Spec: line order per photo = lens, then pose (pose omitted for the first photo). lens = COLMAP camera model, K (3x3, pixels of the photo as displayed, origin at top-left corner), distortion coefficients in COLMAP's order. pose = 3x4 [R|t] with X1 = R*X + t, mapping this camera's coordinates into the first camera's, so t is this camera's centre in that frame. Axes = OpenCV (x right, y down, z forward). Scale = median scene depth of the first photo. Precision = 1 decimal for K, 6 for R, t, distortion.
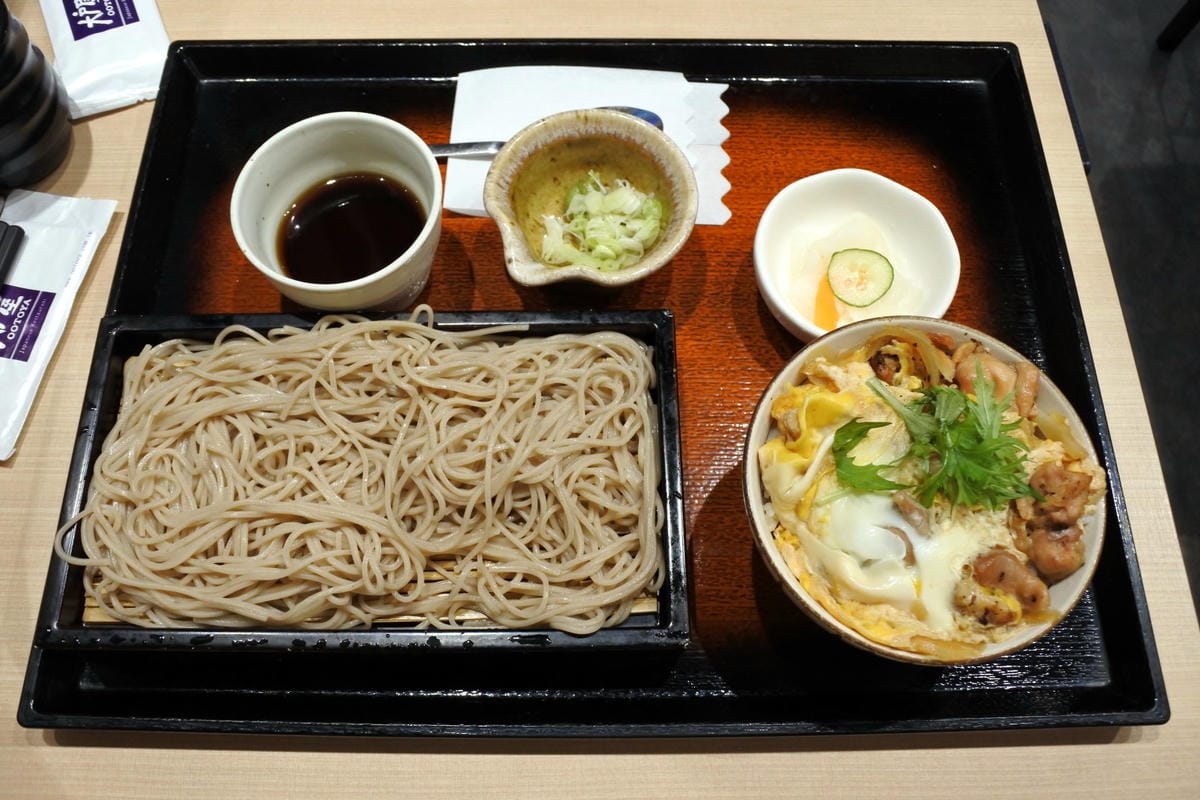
lens RADIAL K [[1004.3, 0, 600.0], [0, 1004.3, 400.0], [0, 0, 1]] dist [-0.164963, 0.296009]
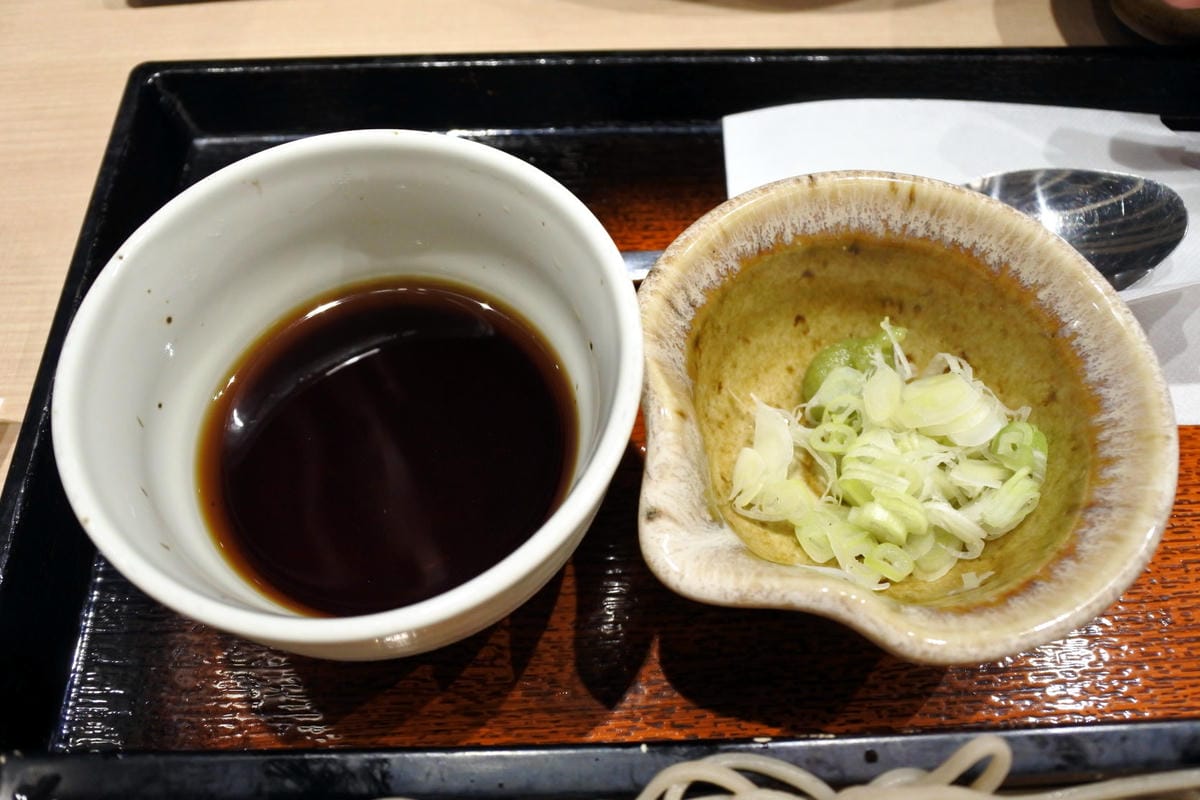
lens RADIAL K [[1004.3, 0, 600.0], [0, 1004.3, 400.0], [0, 0, 1]] dist [-0.164963, 0.296009]
pose [[0.963214, 0.235706, -0.129080, -0.066001], [-0.247318, 0.965403, -0.082651, -0.134463], [0.105133, 0.111534, 0.988184, 0.584913]]
